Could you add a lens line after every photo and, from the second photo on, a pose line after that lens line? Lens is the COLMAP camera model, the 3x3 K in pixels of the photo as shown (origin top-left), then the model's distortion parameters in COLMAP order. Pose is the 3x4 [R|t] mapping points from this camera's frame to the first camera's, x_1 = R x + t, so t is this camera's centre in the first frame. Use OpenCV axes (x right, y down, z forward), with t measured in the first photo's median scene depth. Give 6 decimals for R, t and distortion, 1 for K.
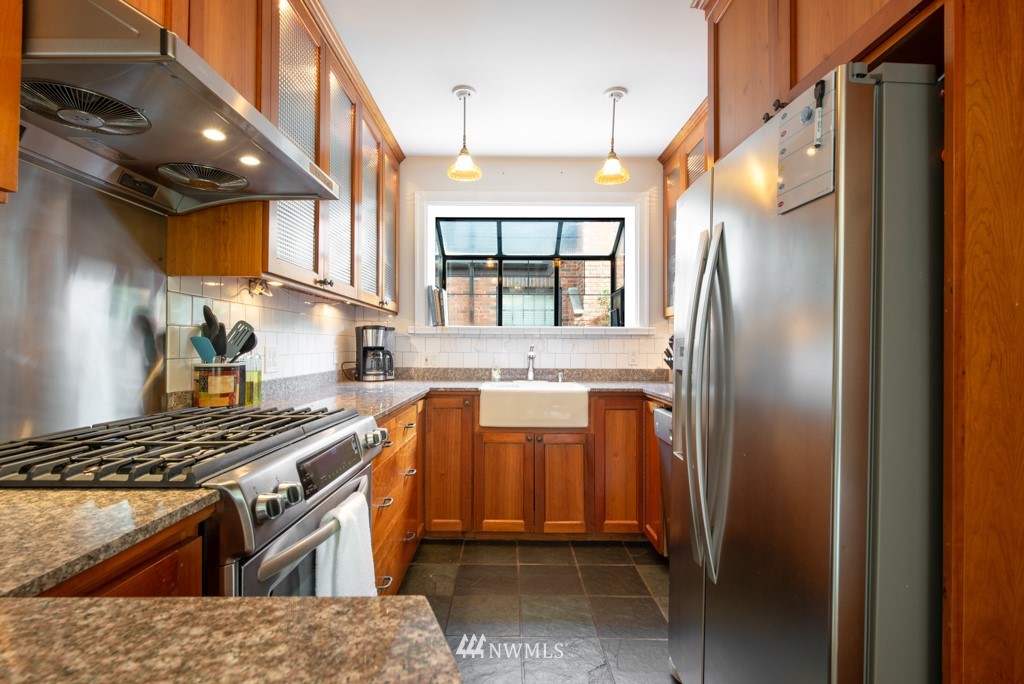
lens RADIAL K [[470.7, 0, 513.0], [0, 470.7, 343.3], [0, 0, 1]] dist [0.002890, -0.001609]
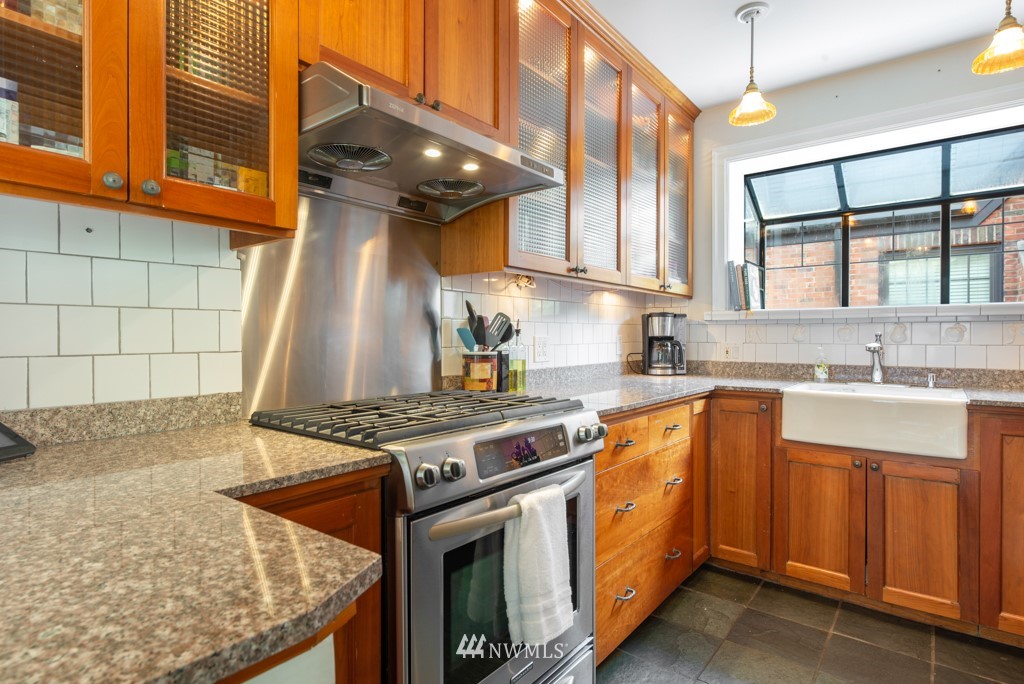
lens RADIAL K [[540.9, 0, 510.9], [0, 540.9, 341.7], [0, 0, 1]] dist [0.010823, -0.003209]
pose [[0.780226, 0.000896, -0.625498, 0.156745], [0.008986, 0.999880, 0.012641, 0.002194], [0.625434, -0.015484, 0.780124, 0.034883]]
